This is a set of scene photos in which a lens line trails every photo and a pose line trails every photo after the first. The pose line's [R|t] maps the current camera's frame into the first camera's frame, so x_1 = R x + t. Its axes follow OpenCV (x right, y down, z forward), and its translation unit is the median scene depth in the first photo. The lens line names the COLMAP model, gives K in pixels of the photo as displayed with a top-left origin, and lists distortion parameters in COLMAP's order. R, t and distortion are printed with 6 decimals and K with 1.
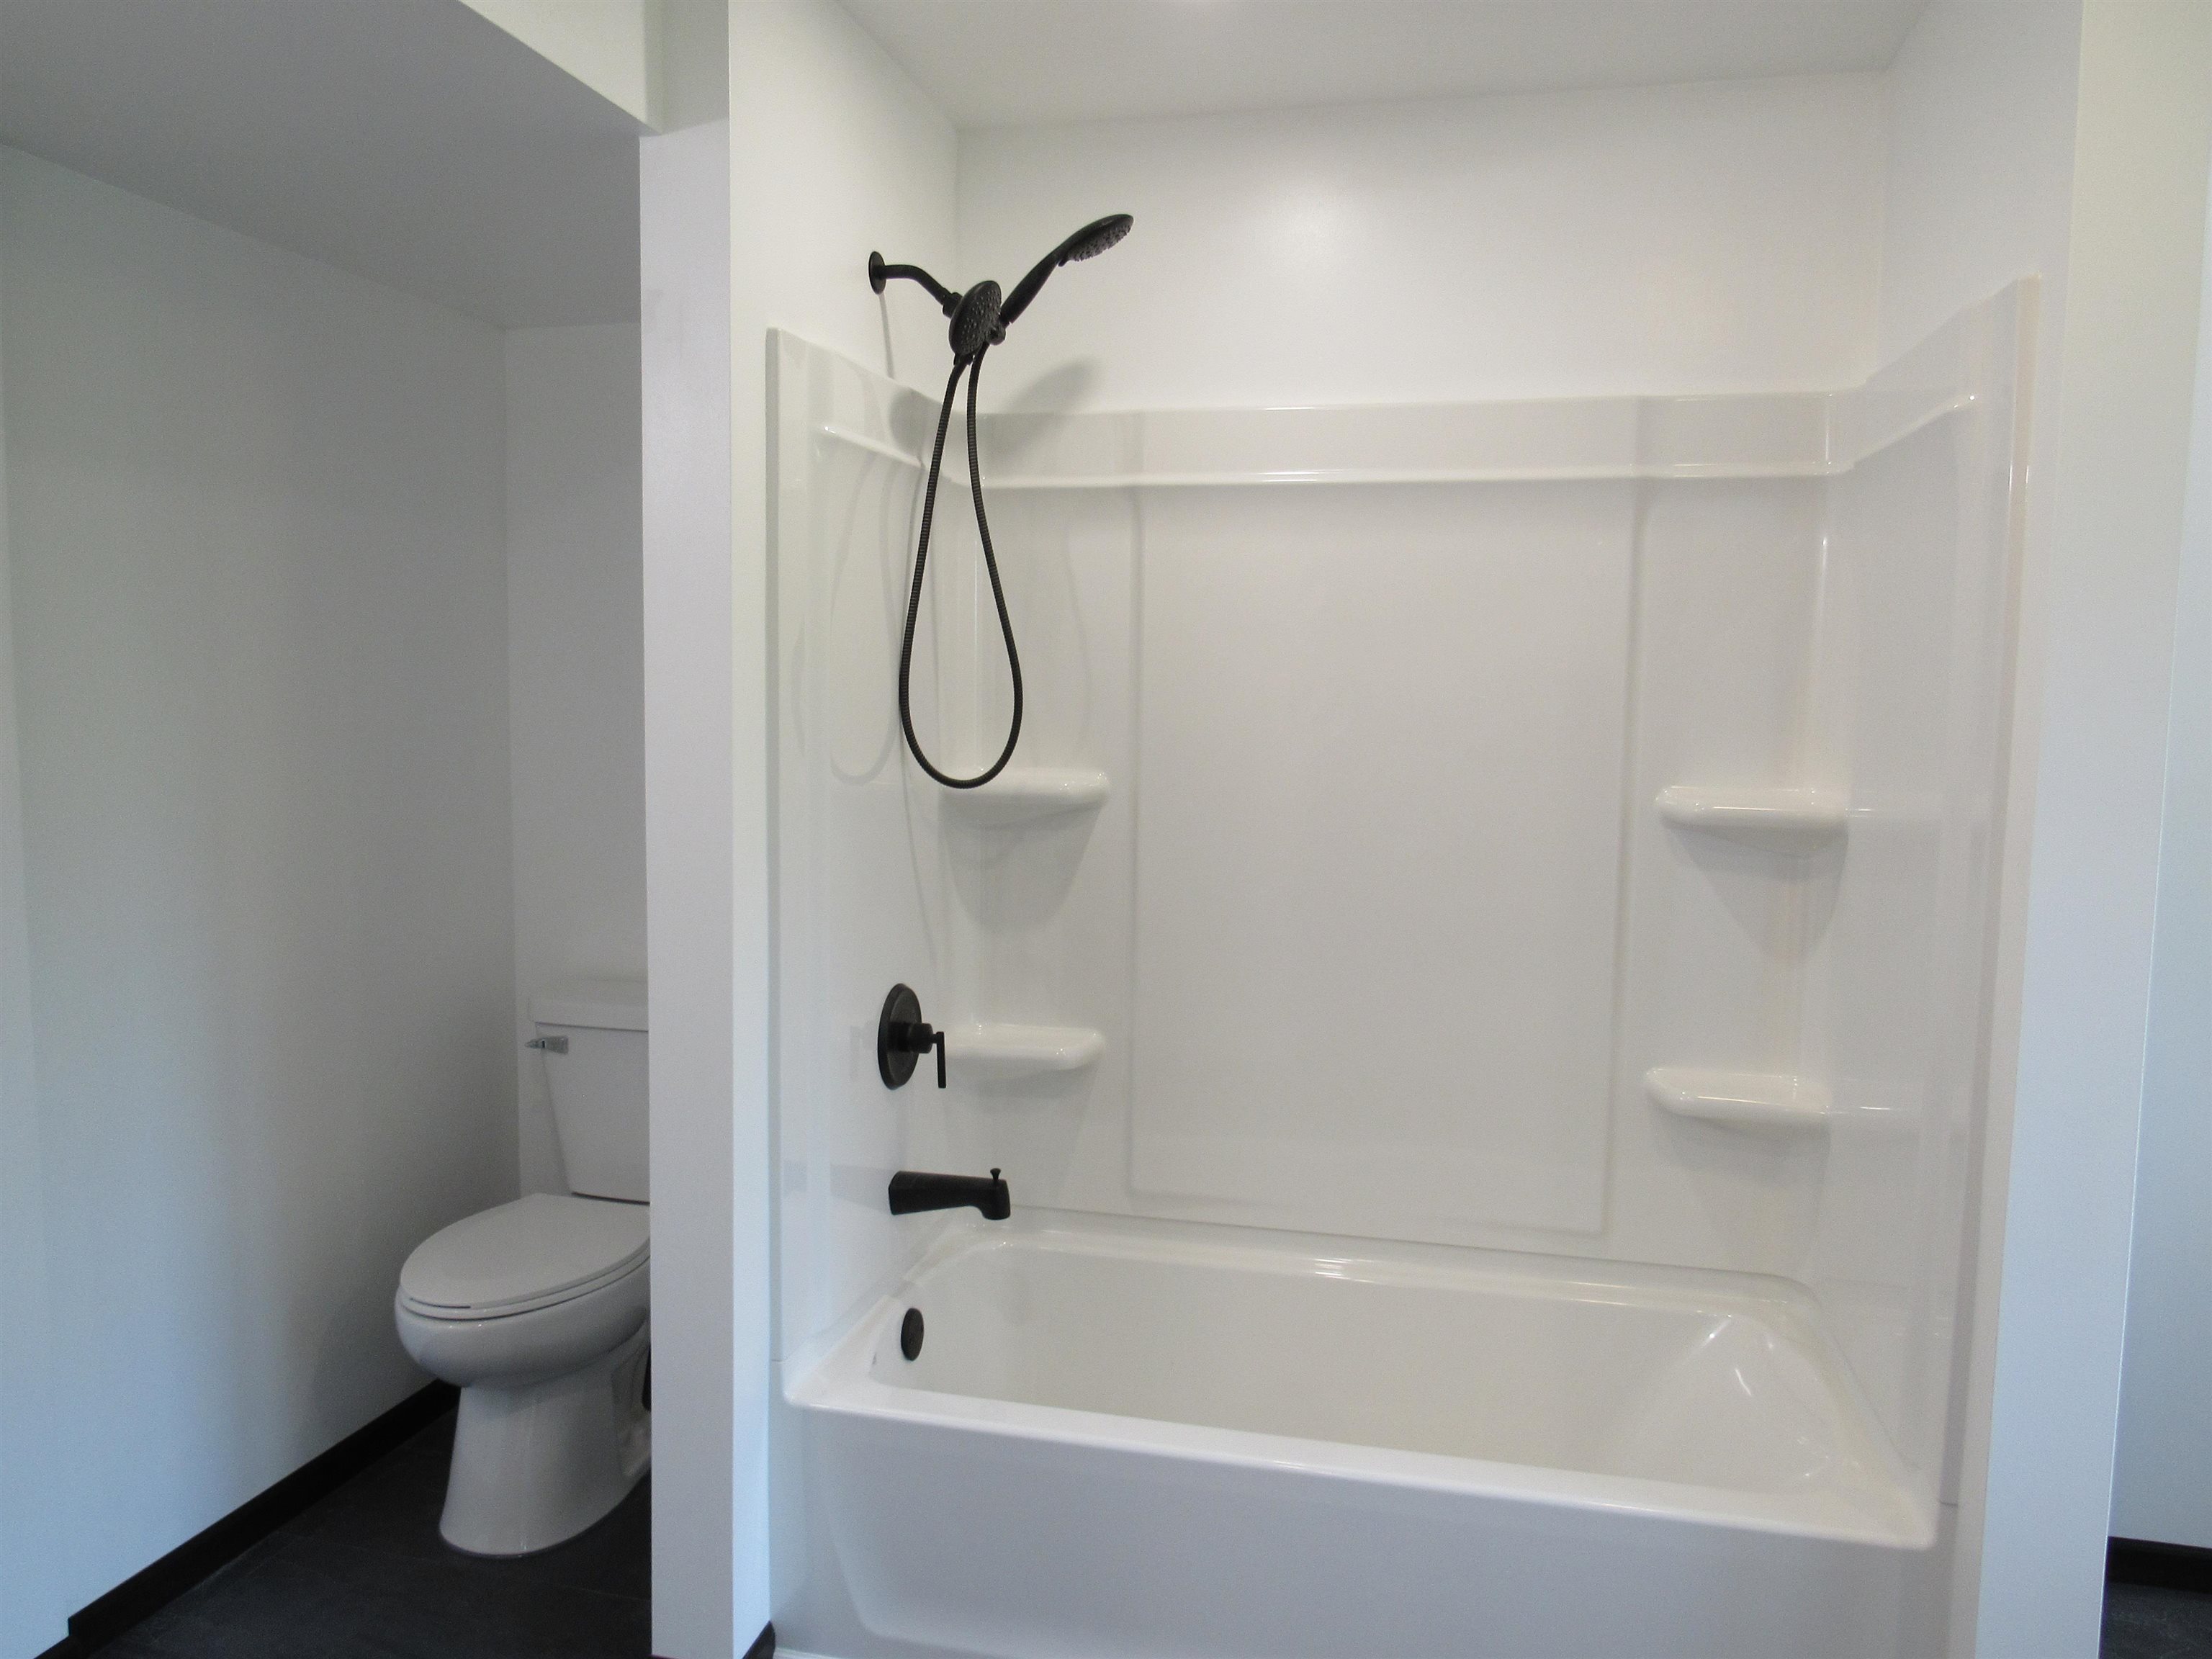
lens RADIAL K [[1572.2, 0, 1114.6], [0, 1572.2, 832.9], [0, 0, 1]] dist [-0.036182, 0.001077]
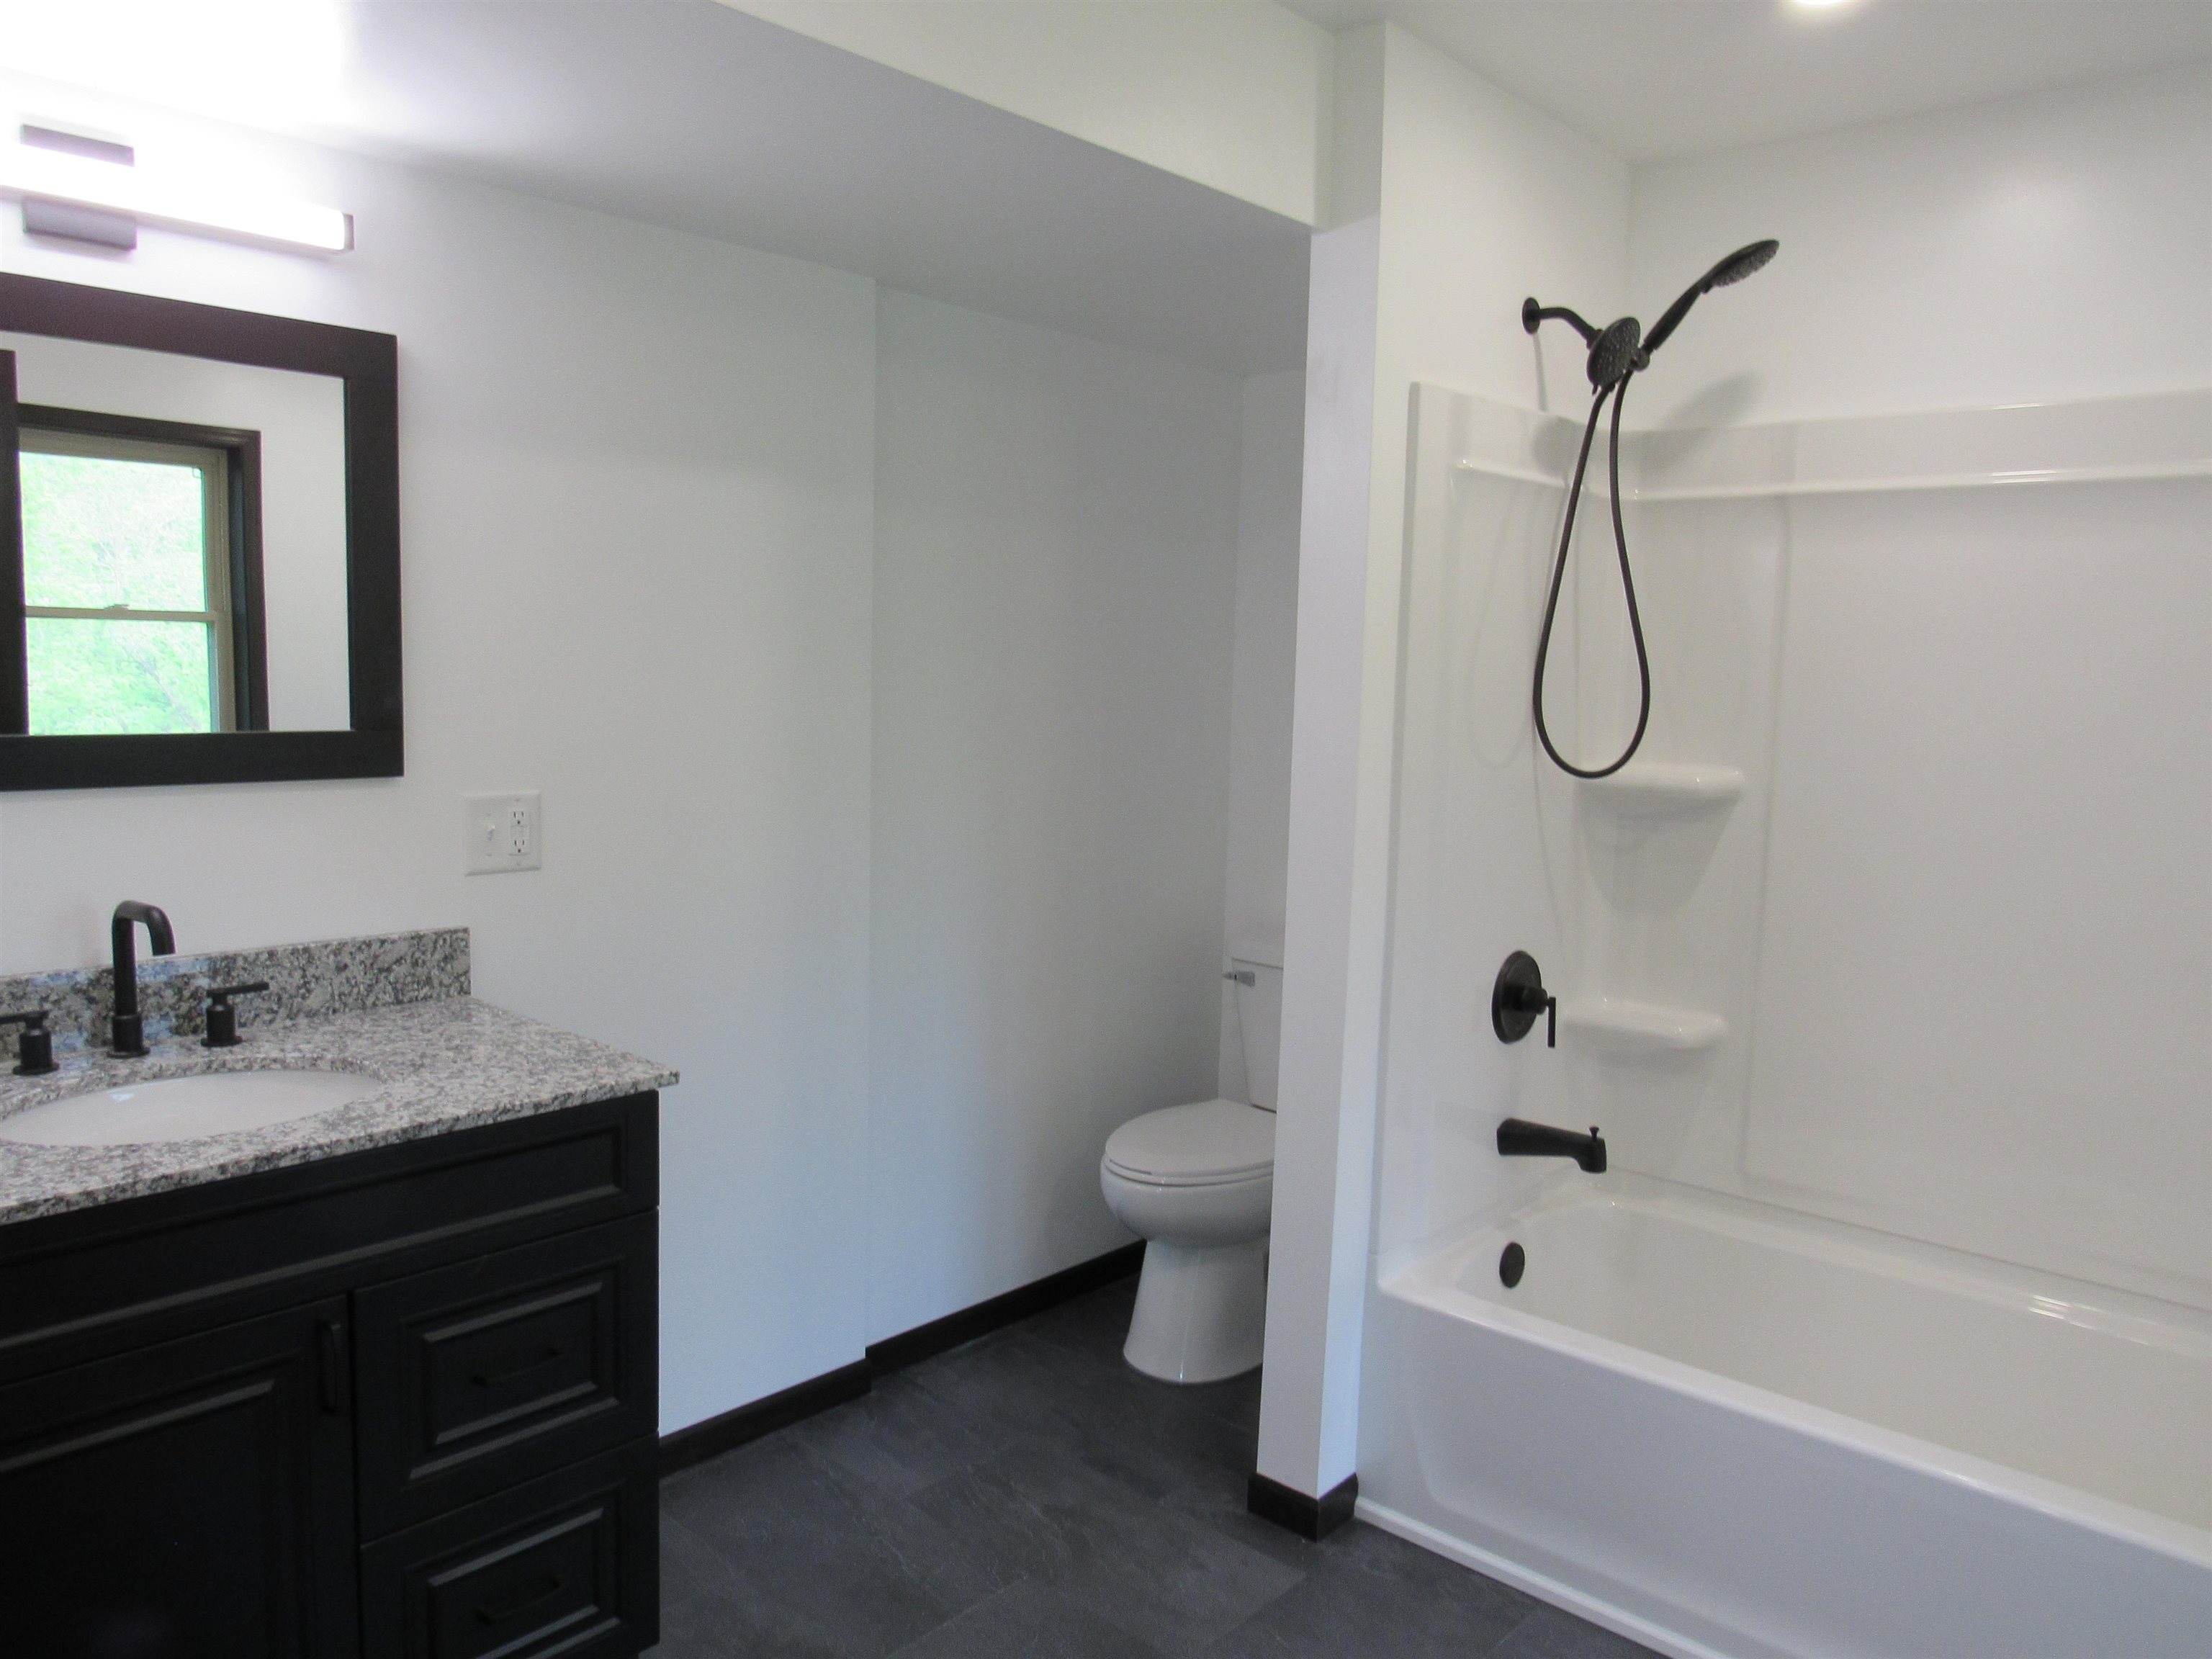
lens RADIAL K [[1572.2, 0, 1102.1], [0, 1572.2, 825.5], [0, 0, 1]] dist [-0.036182, 0.001077]
pose [[0.875547, 0.057499, -0.479699, 0.134099], [-0.054523, 0.998309, 0.020147, 0.000782], [0.480046, 0.008515, 0.877202, -0.124449]]
